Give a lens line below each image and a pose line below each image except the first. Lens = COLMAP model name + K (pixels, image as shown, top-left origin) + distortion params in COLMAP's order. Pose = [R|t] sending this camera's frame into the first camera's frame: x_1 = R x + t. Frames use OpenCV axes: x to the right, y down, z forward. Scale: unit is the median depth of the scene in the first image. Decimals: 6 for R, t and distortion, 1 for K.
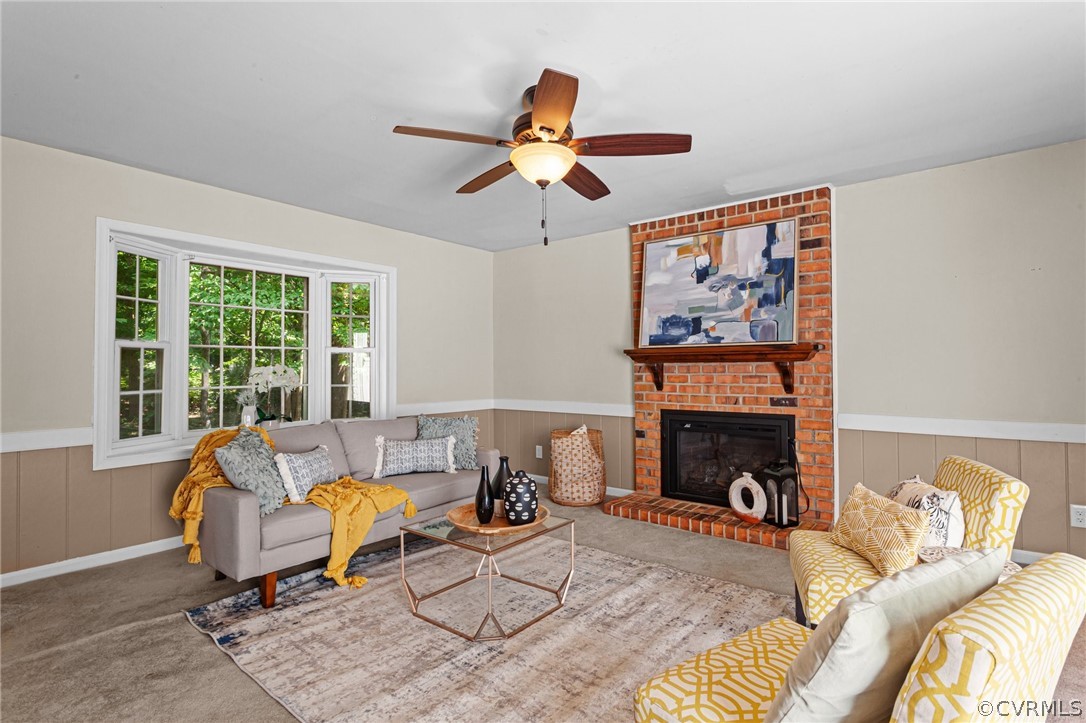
lens RADIAL K [[535.6, 0, 543.4], [0, 535.6, 359.1], [0, 0, 1]] dist [-0.011720, 0.003001]
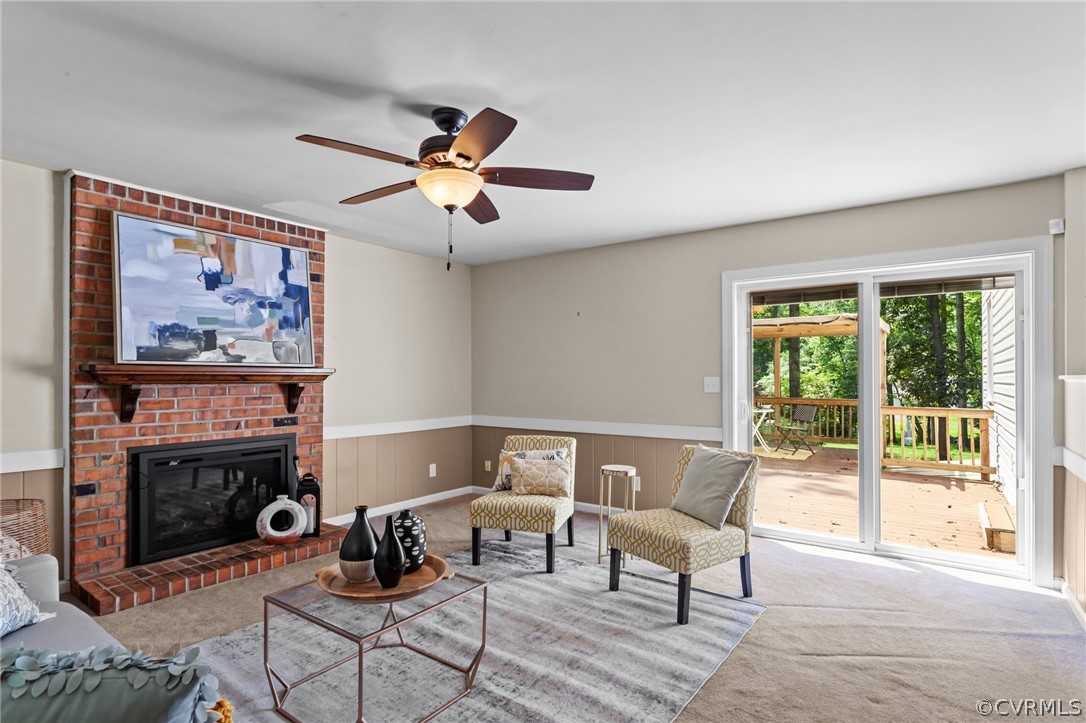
lens RADIAL K [[535.6, 0, 555.9], [0, 535.6, 380.6], [0, 0, 1]] dist [-0.011720, 0.003001]
pose [[-0.049583, 0.002593, 0.998767, -0.589842], [-0.011719, 0.999926, -0.003178, -0.002738], [-0.998701, -0.011862, -0.049549, 0.505378]]
